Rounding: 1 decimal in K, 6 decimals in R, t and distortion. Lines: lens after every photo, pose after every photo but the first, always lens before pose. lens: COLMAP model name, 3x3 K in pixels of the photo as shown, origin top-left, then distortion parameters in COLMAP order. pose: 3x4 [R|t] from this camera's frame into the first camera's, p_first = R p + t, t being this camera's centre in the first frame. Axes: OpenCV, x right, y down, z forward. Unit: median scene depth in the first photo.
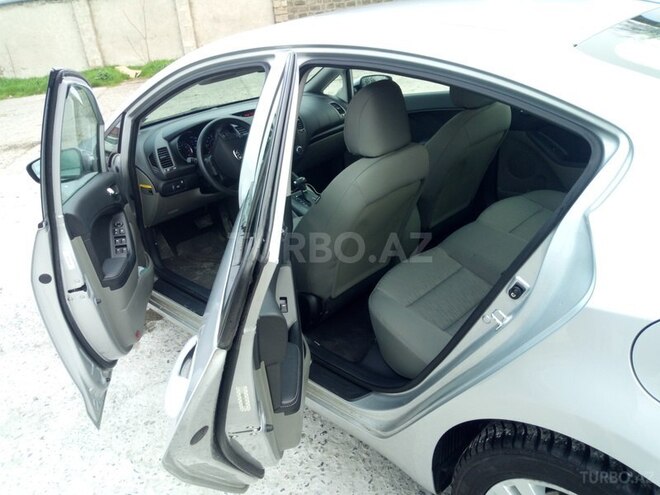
lens RADIAL K [[539.7, 0, 330.0], [0, 539.7, 247.5], [0, 0, 1]] dist [-0.003166, 0.001870]
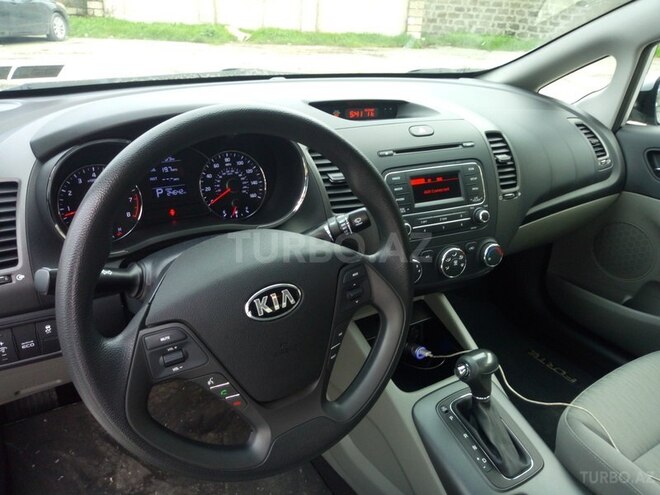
lens RADIAL K [[529.4, 0, 337.9], [0, 529.4, 236.8], [0, 0, 1]] dist [-0.008964, -0.003966]
pose [[0.967672, 0.221092, -0.121361, -0.110997], [-0.221647, 0.975085, 0.009080, -0.181288], [0.120344, 0.018113, 0.992567, 0.712886]]
